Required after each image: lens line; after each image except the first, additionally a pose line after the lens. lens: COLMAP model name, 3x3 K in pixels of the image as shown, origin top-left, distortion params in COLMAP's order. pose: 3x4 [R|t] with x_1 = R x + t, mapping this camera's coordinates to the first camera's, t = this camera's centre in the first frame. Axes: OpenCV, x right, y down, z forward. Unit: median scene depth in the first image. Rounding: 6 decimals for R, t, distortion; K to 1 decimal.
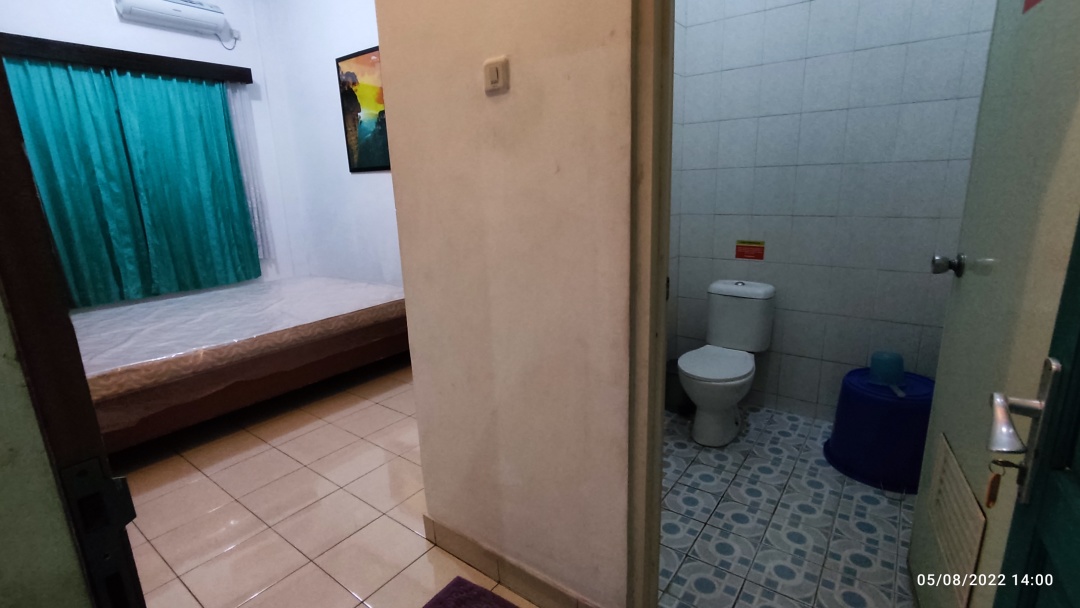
lens RADIAL K [[497.1, 0, 540.9], [0, 497.1, 302.1], [0, 0, 1]] dist [-0.001377, 0.000183]
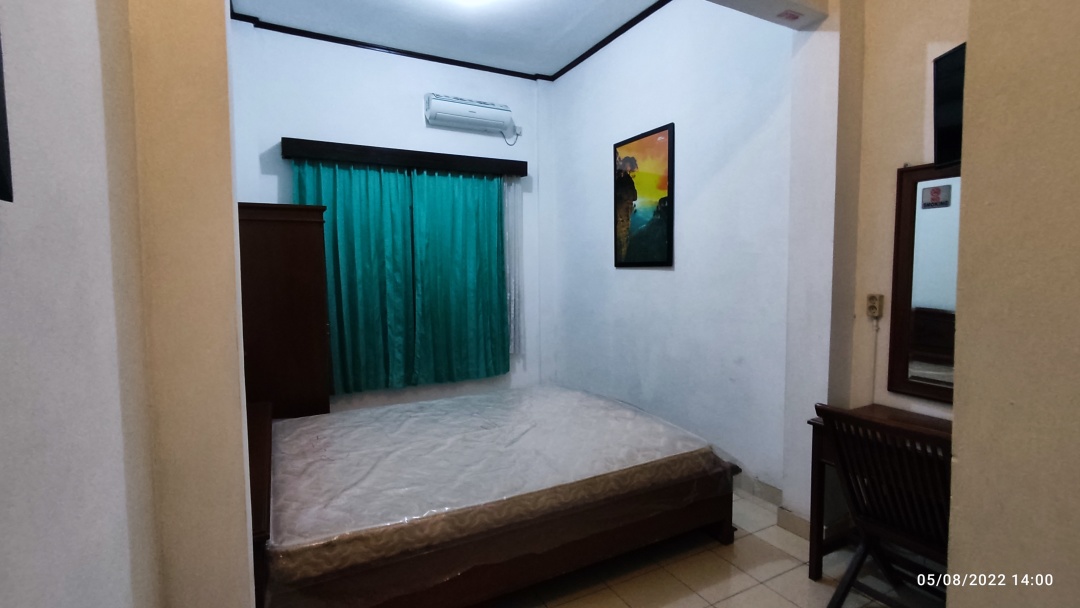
lens RADIAL K [[497.1, 0, 539.9], [0, 497.1, 303.0], [0, 0, 1]] dist [-0.001377, 0.000183]
pose [[0.904274, 0.053171, -0.423628, -0.141170], [-0.119877, 0.983921, -0.132394, -0.073440], [0.409777, 0.170504, 0.896109, 0.190962]]
